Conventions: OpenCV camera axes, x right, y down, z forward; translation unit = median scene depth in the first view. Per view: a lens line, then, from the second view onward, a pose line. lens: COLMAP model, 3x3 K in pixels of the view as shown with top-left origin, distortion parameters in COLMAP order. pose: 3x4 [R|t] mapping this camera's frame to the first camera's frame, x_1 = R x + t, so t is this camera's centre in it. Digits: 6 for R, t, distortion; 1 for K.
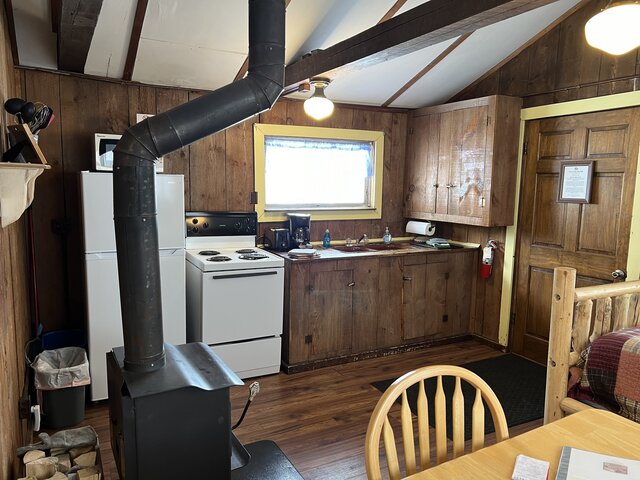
lens RADIAL K [[478.3, 0, 320.7], [0, 478.3, 243.9], [0, 0, 1]] dist [0.068441, -0.073192]
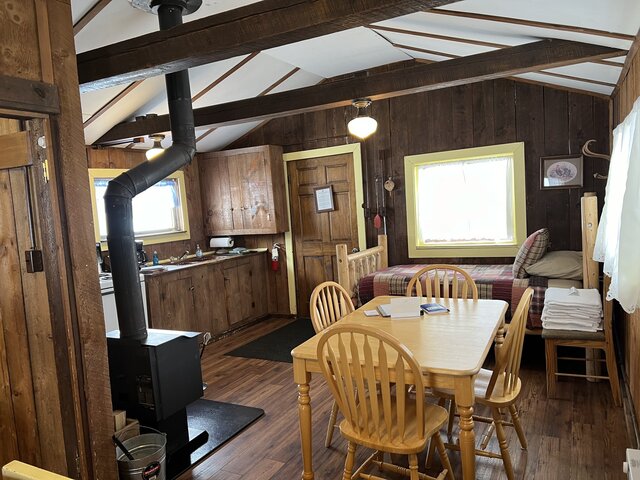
lens RADIAL K [[478.3, 0, 324.7], [0, 478.3, 243.3], [0, 0, 1]] dist [0.068441, -0.073192]
pose [[0.828407, -0.121459, 0.546800, -0.316794], [0.154993, 0.987795, -0.015401, 0.037667], [-0.538256, 0.097508, 0.837122, -0.281294]]
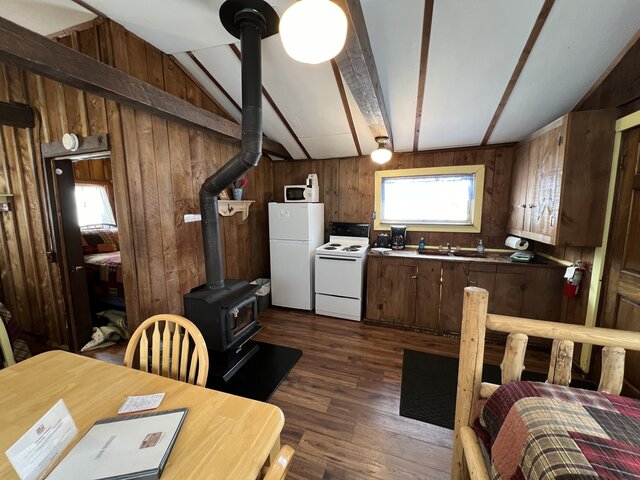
lens RADIAL K [[254.2, 0, 317.3], [0, 254.2, 237.8], [0, 0, 1]] dist [-0.001499, 0.000085]
pose [[0.664078, 0.070686, -0.744315, 0.399095], [-0.082398, 0.996376, 0.021108, -0.021386], [0.743109, 0.047312, 0.667495, 0.266698]]
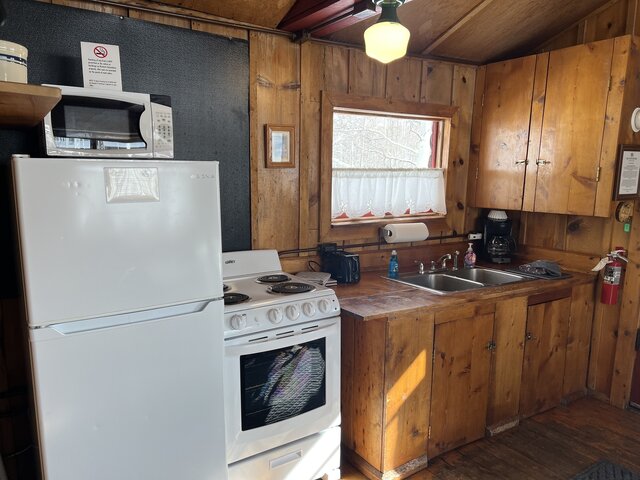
lens RADIAL K [[478.3, 0, 324.4], [0, 478.3, 245.7], [0, 0, 1]] dist [0.068441, -0.073192]
pose [[0.996512, -0.037208, 0.074694, -0.159916], [0.035628, 0.999115, 0.022378, -0.043098], [-0.075461, -0.019638, 0.996955, 0.349968]]
